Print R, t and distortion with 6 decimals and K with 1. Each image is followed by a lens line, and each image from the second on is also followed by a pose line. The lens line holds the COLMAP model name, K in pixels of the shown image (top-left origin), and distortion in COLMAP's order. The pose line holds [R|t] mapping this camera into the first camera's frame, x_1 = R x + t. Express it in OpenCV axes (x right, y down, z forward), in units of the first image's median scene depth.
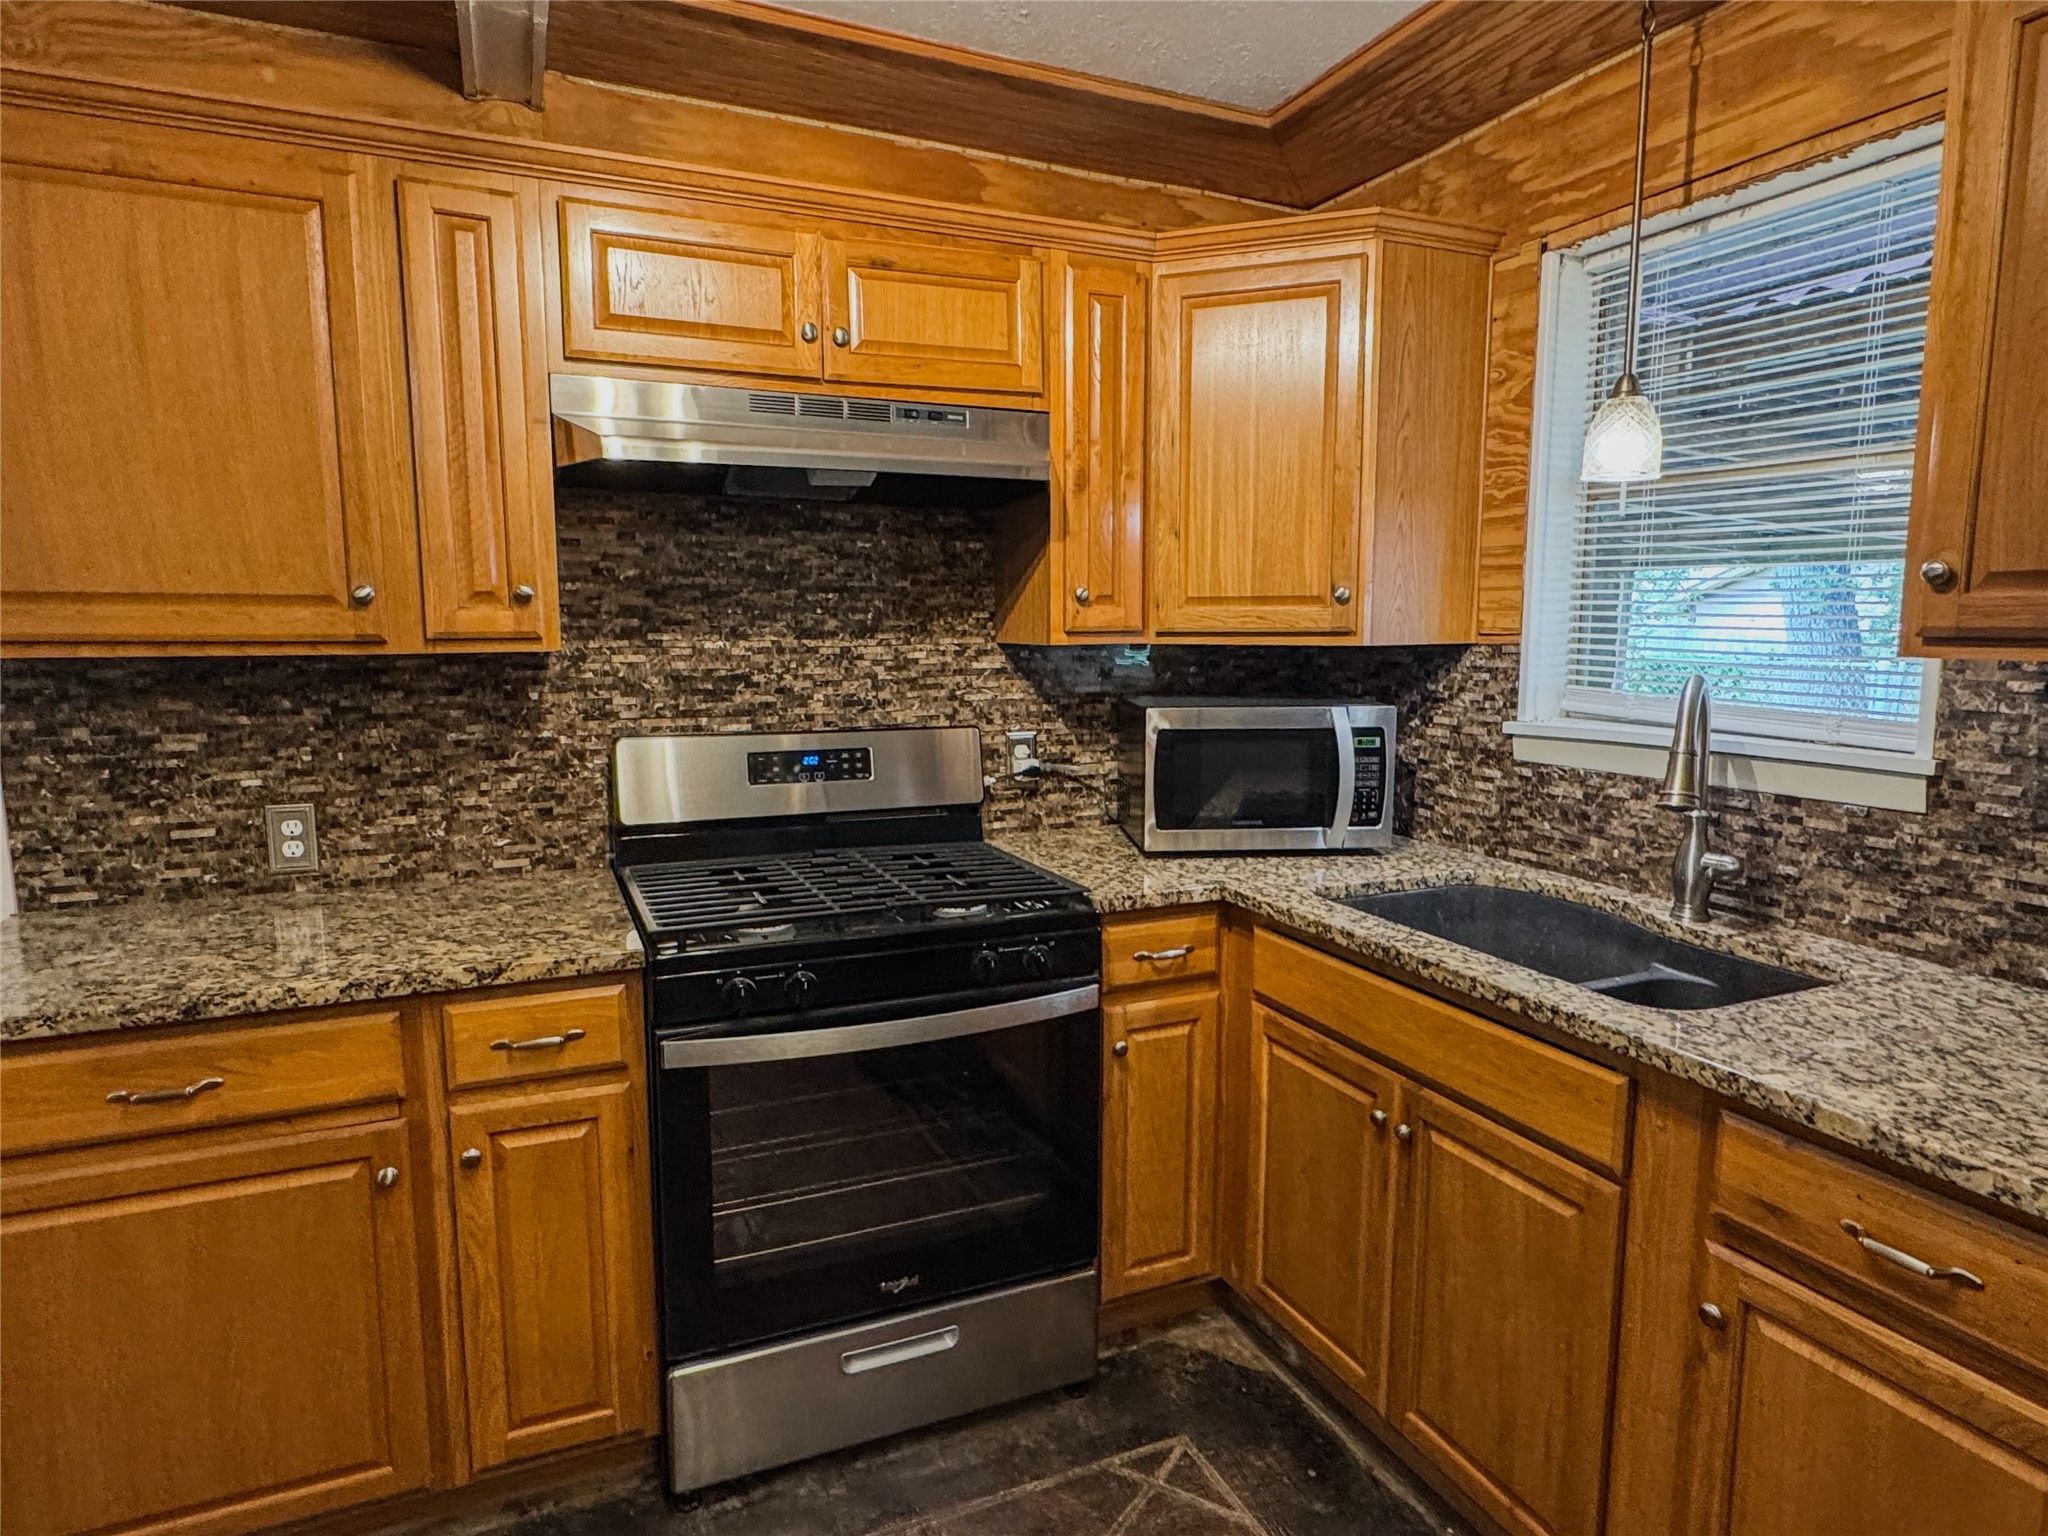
lens RADIAL K [[1152.3, 0, 1024.0], [0, 1152.3, 768.0], [0, 0, 1]] dist [-0.003131, -0.000576]
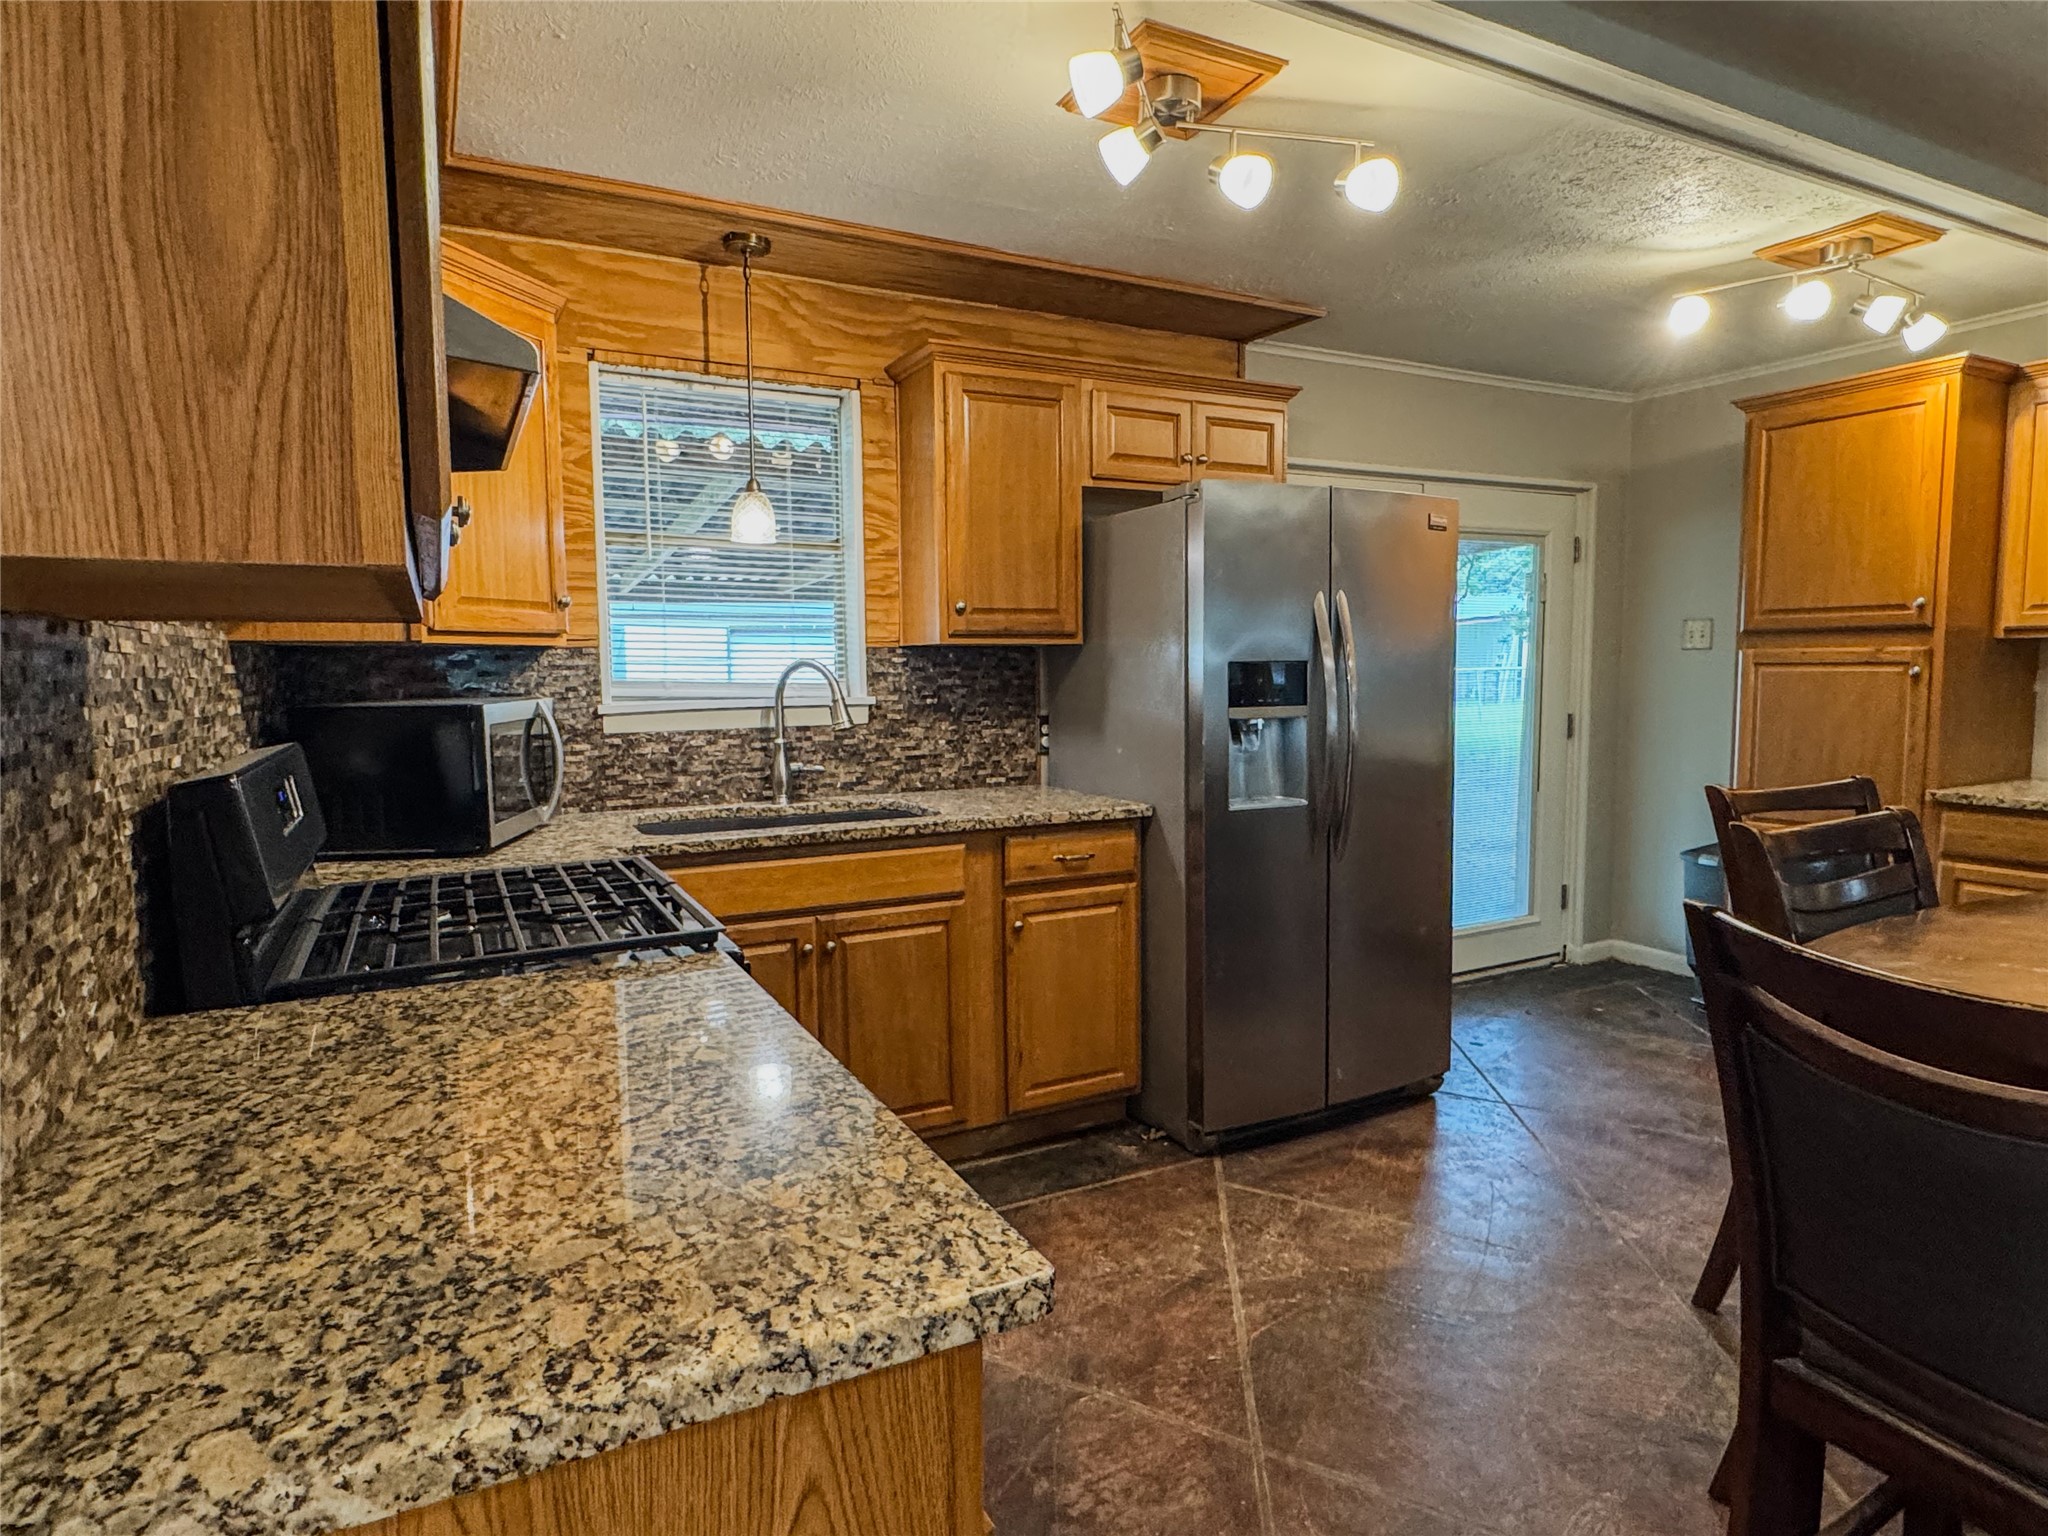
lens RADIAL K [[1152.3, 0, 1024.0], [0, 1152.3, 768.0], [0, 0, 1]] dist [-0.003131, -0.000576]
pose [[-0.059680, -0.088547, 0.994282, -0.982759], [0.135337, 0.986143, 0.095946, -0.031886], [-0.989001, 0.140290, -0.046870, 0.624403]]
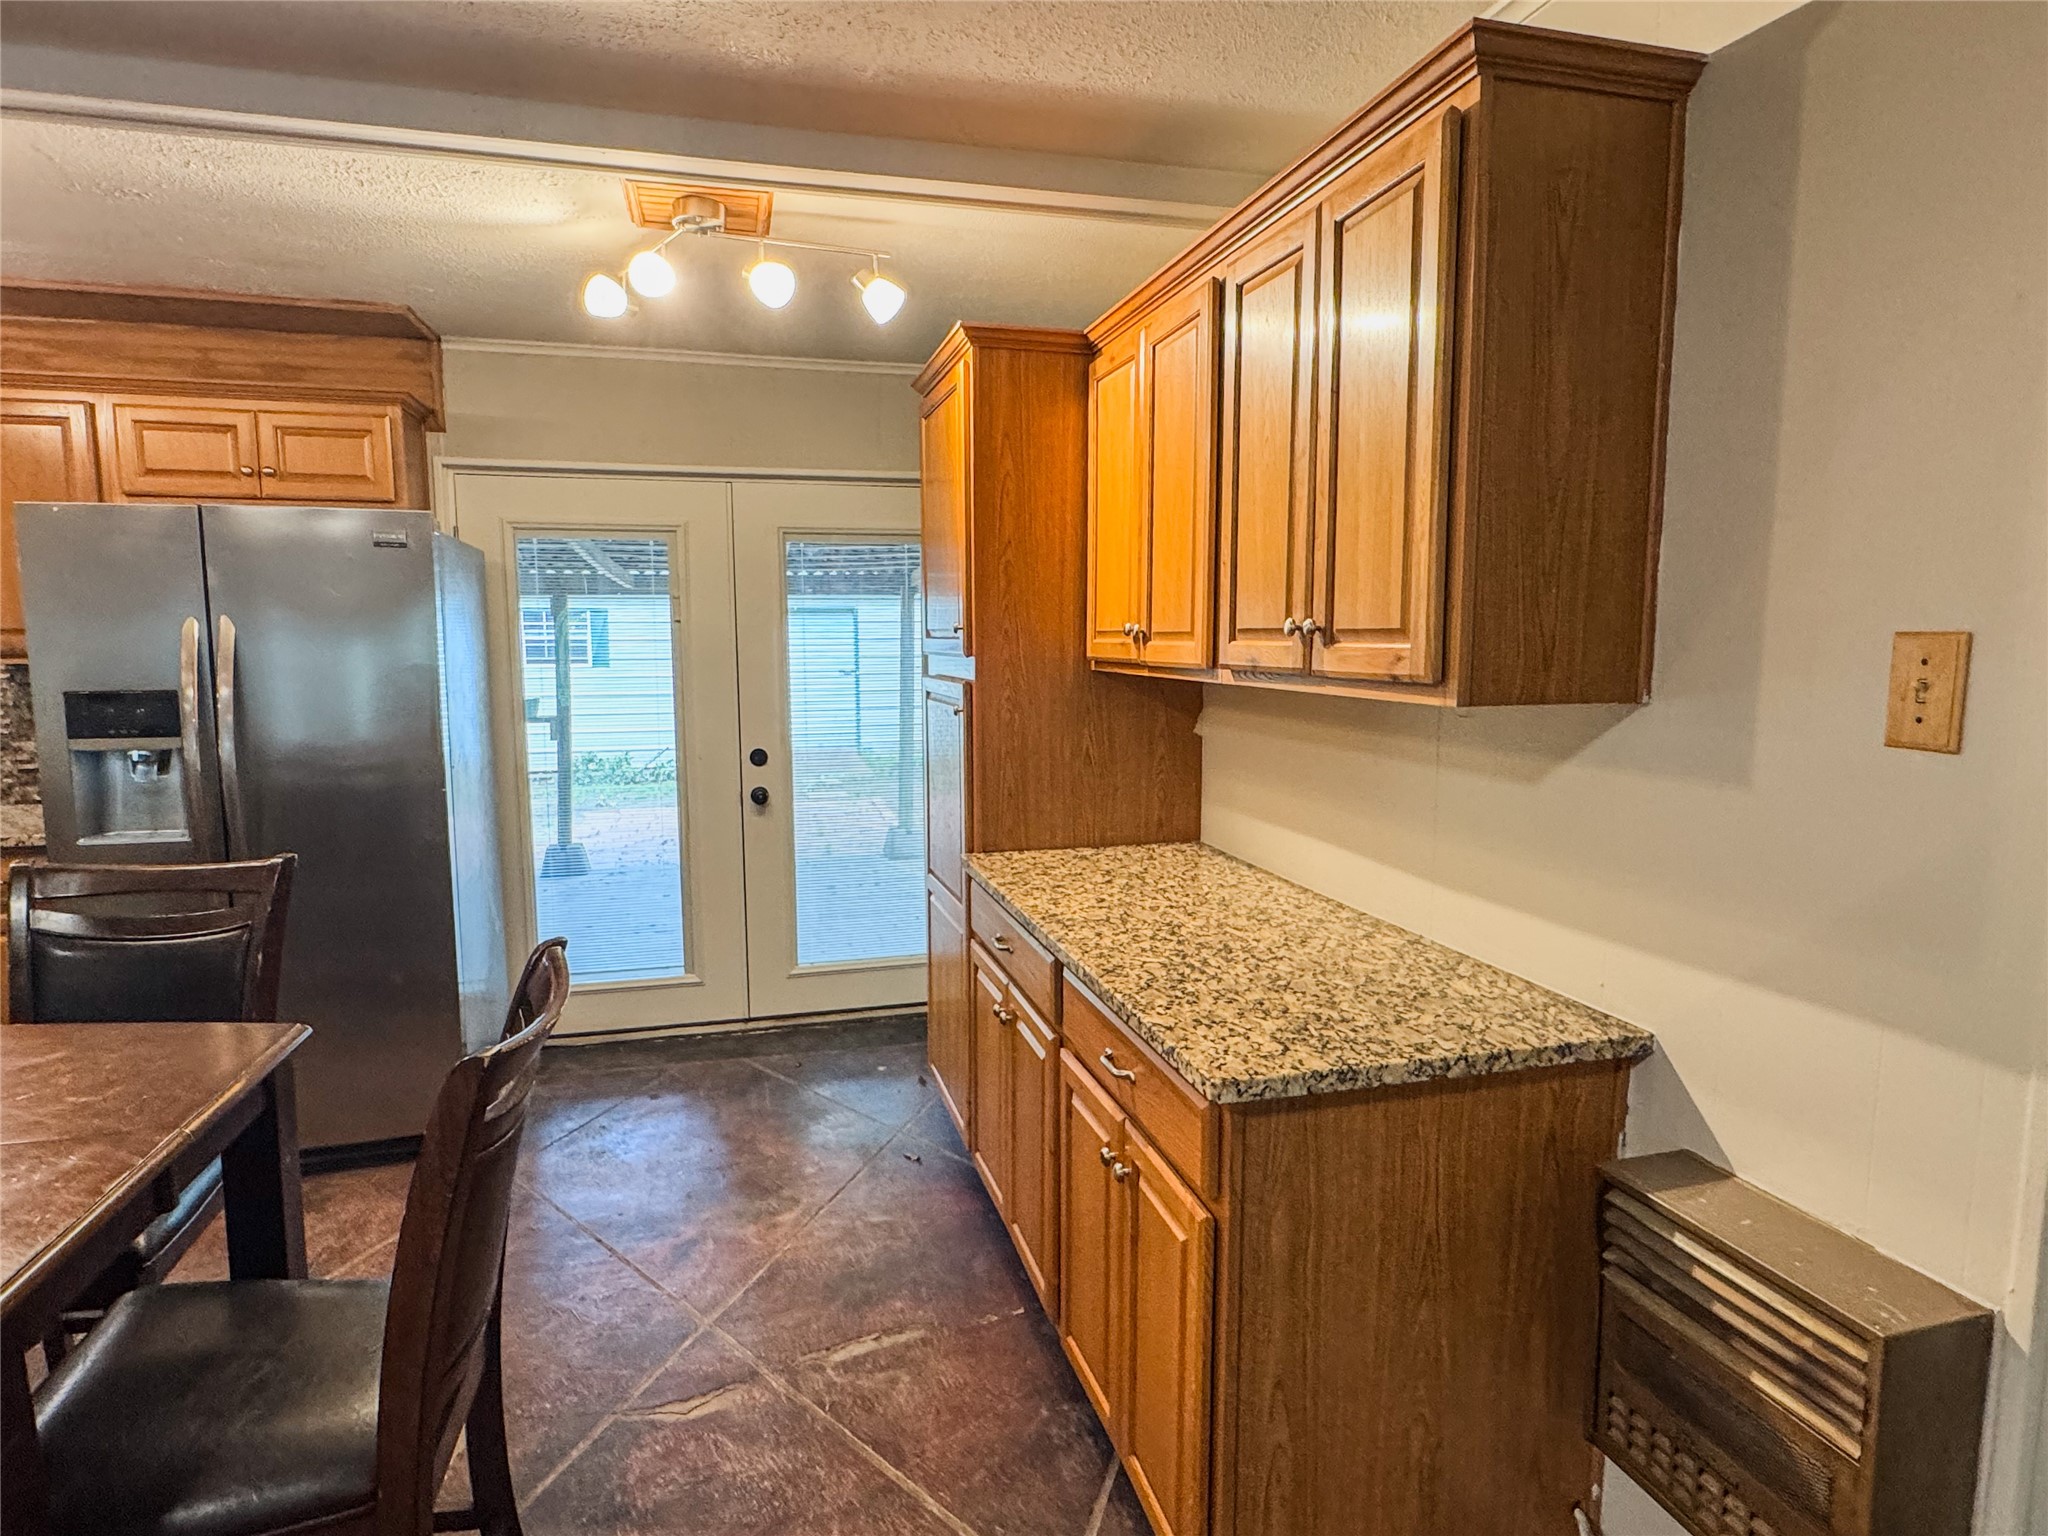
lens RADIAL K [[1135.5, 0, 1024.0], [0, 1135.5, 768.0], [0, 0, 1]] dist [-0.000814, -0.000185]
pose [[0.152327, -0.112859, 0.981865, -0.748983], [0.124750, 0.987709, 0.094177, 0.107043], [-0.980425, 0.108142, 0.164534, -0.953408]]
